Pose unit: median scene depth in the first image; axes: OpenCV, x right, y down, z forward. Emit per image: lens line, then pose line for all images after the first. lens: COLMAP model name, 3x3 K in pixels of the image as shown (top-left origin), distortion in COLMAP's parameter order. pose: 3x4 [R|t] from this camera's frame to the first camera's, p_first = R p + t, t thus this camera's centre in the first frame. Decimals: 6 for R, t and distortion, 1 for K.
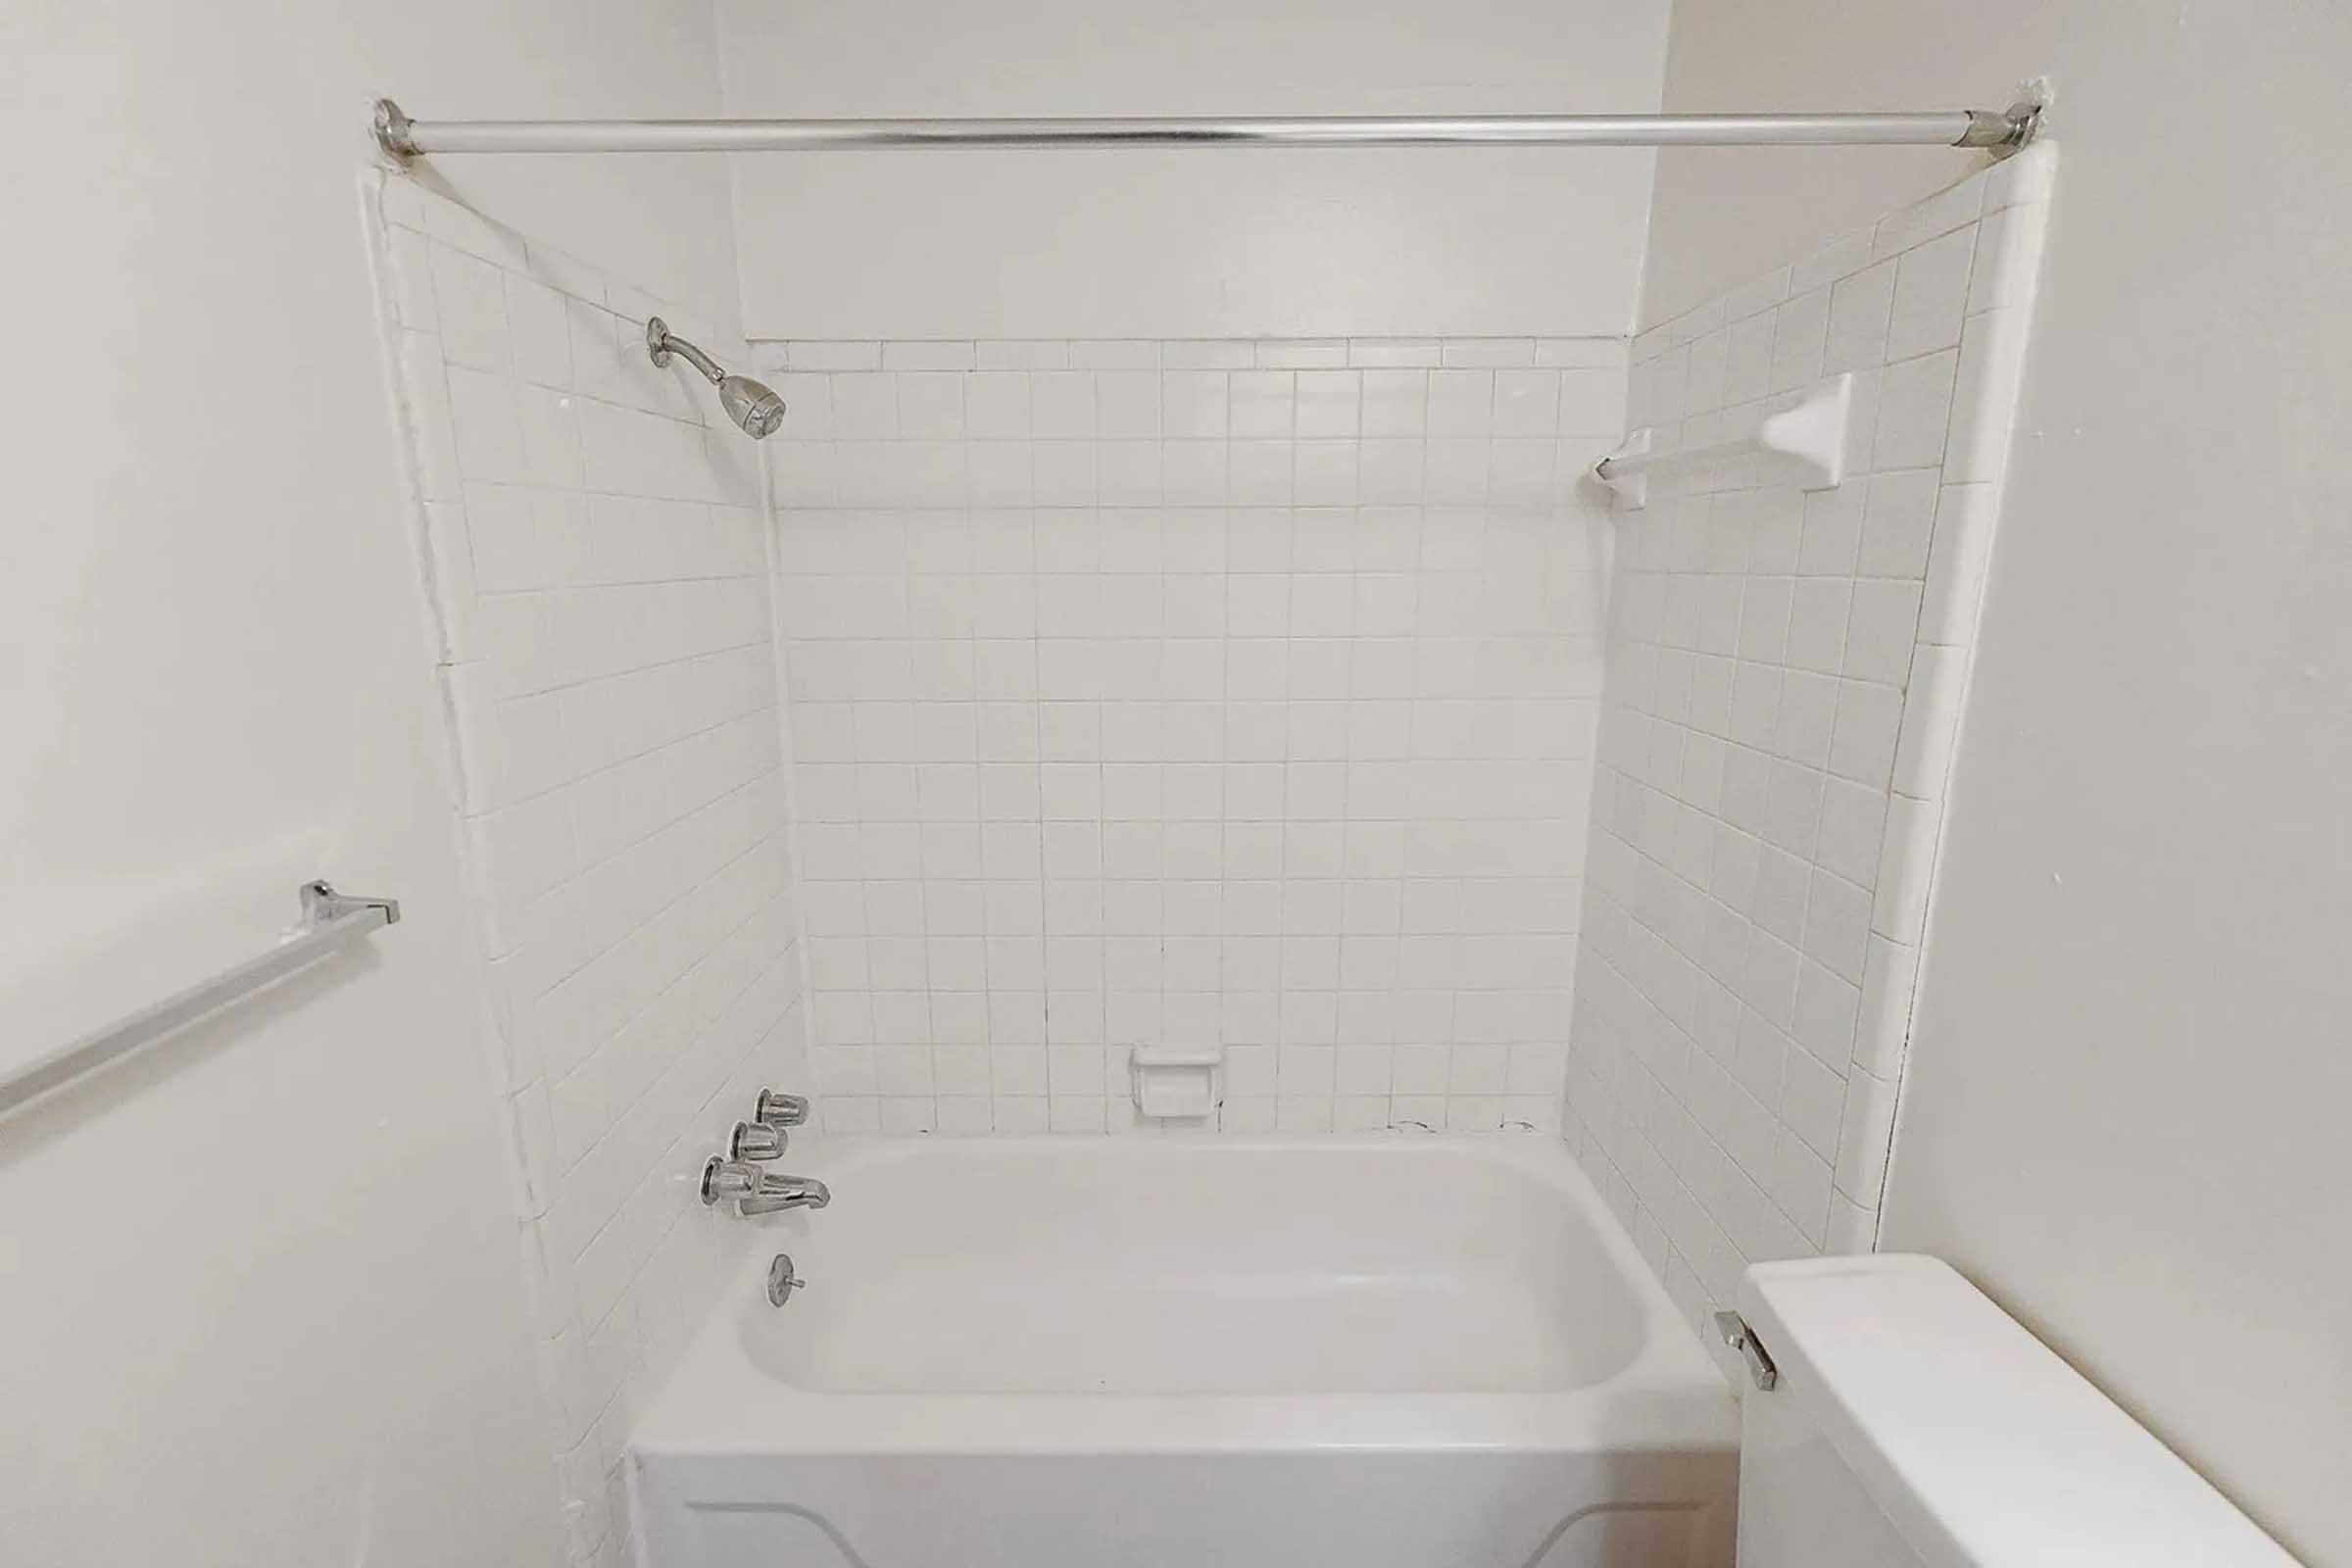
lens RADIAL K [[1033.6, 0, 1165.8], [0, 1033.6, 781.9], [0, 0, 1]] dist [0.001137, -0.000371]
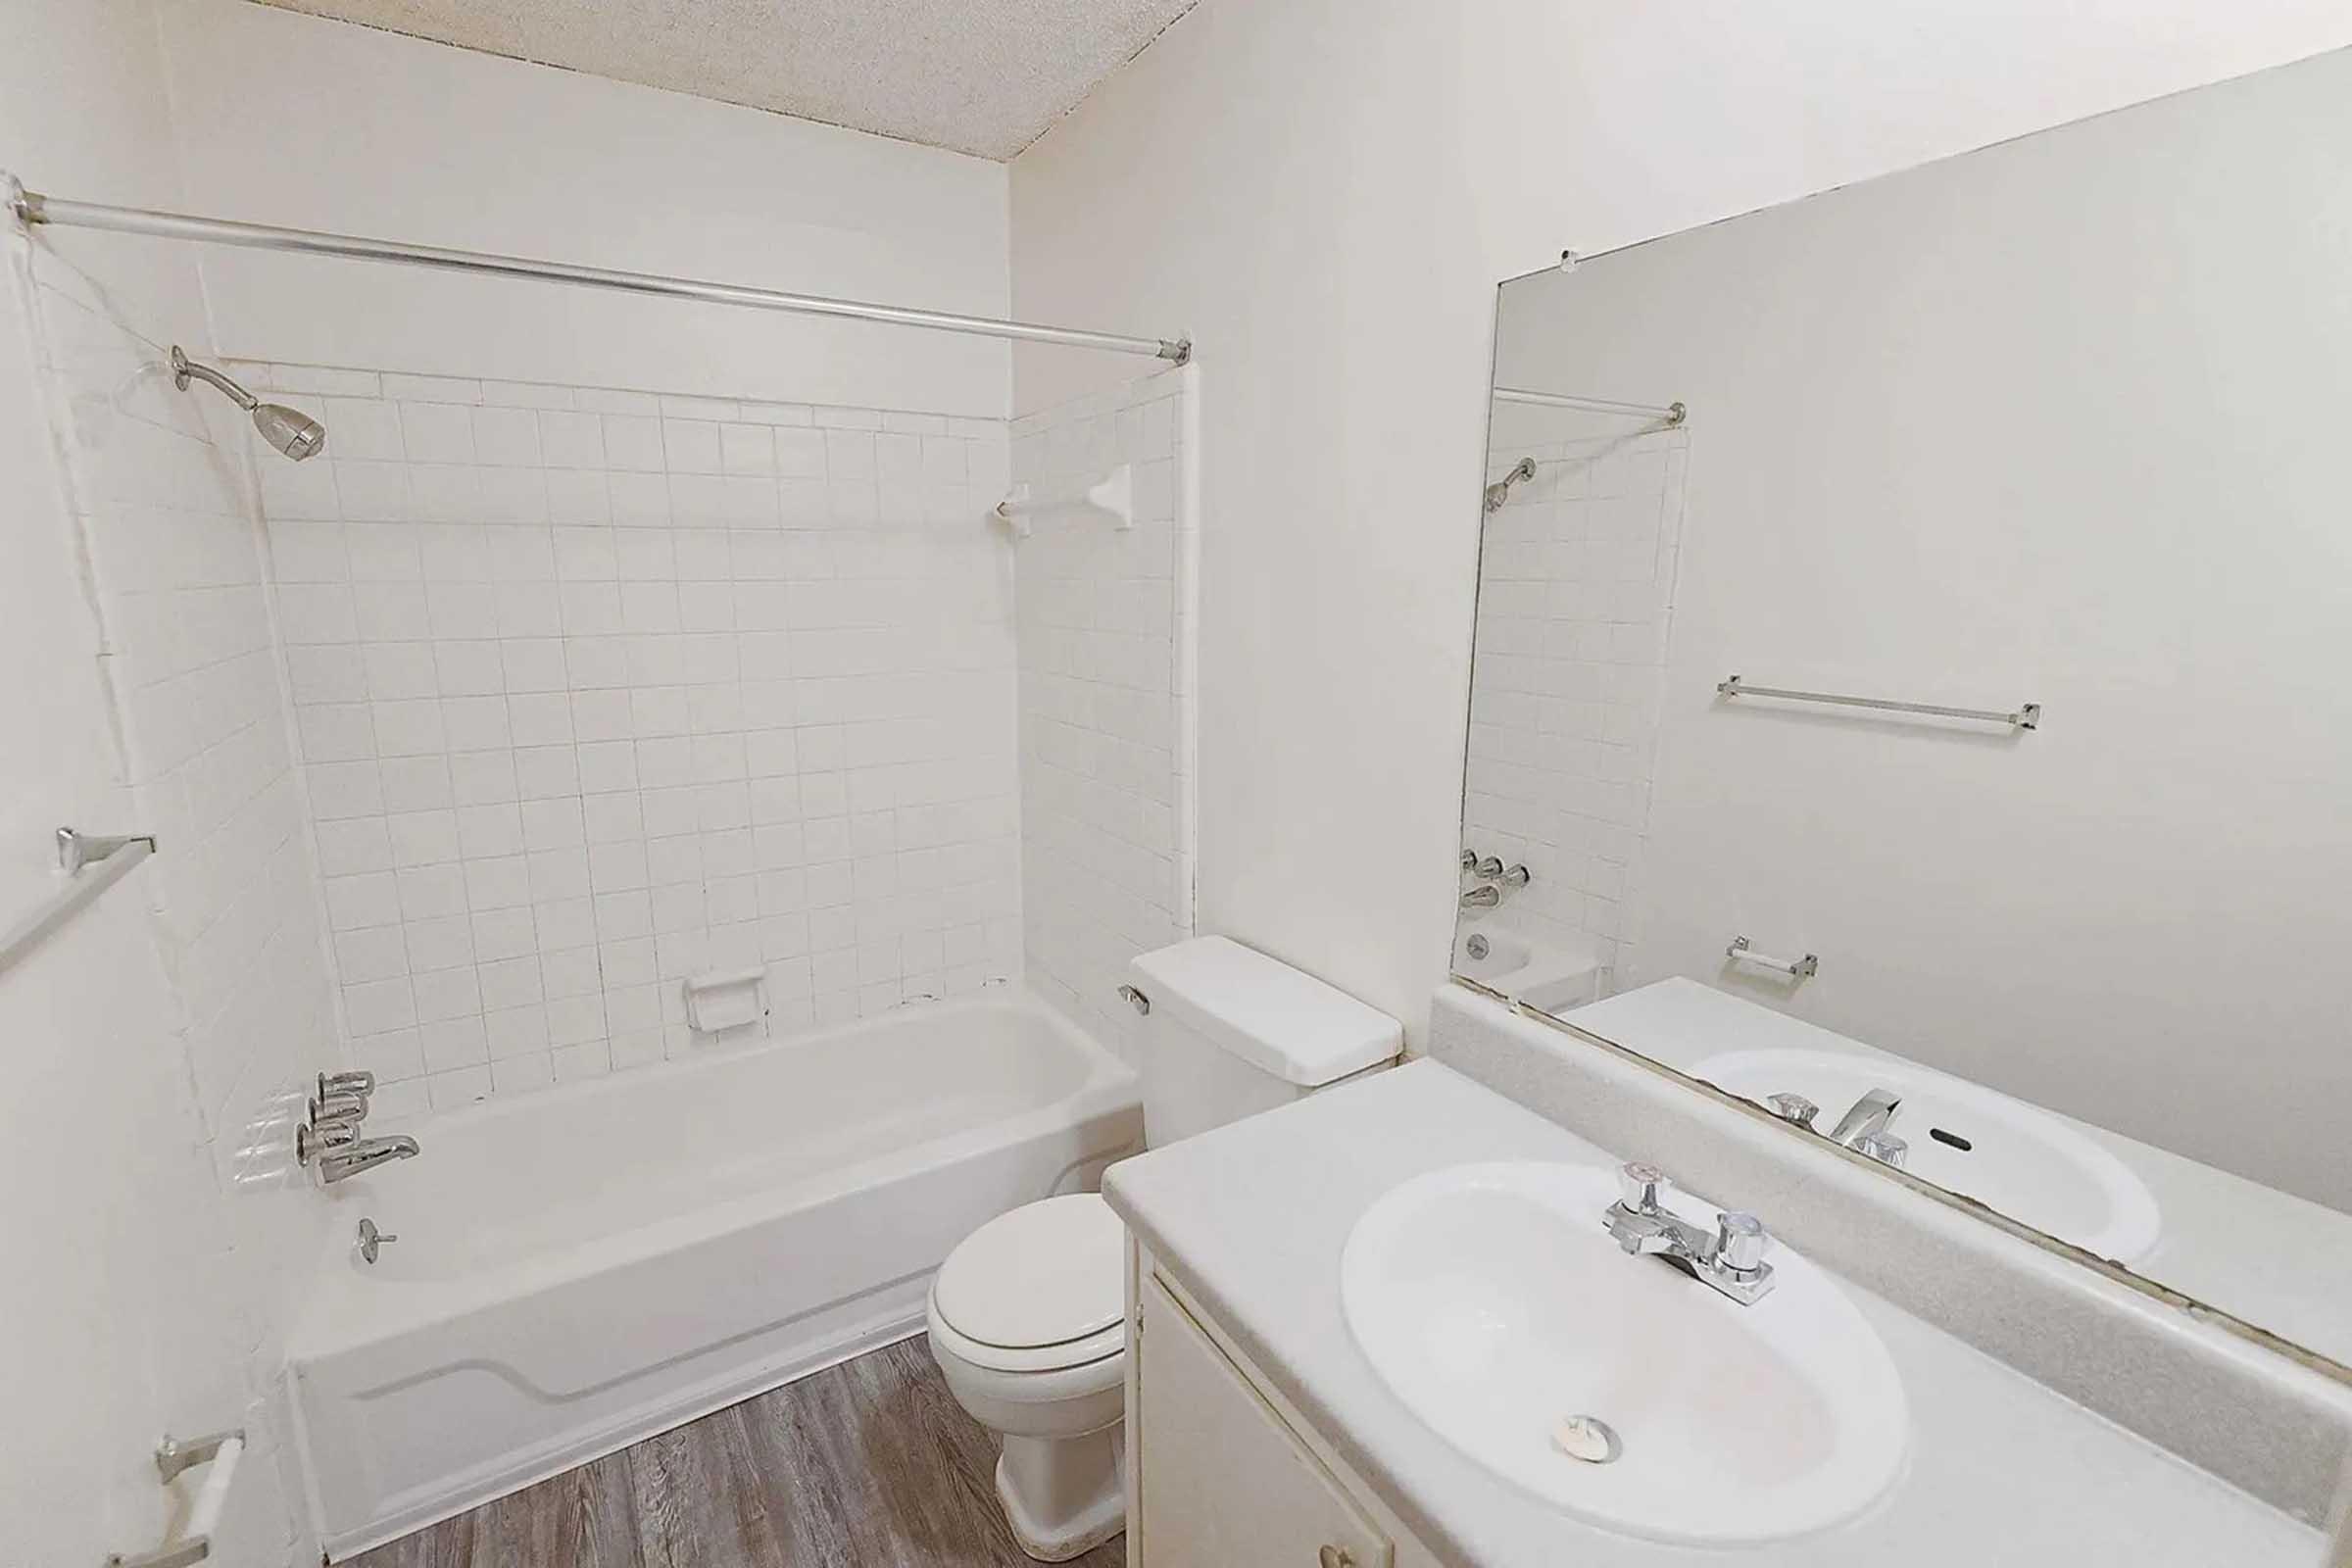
lens RADIAL K [[1033.6, 0, 1165.8], [0, 1033.6, 781.9], [0, 0, 1]] dist [0.001137, -0.000371]
pose [[0.851726, -0.102800, 0.513805, -0.210792], [0.109888, 0.993804, 0.016677, 0.103015], [-0.512336, 0.042256, 0.857745, -0.445263]]
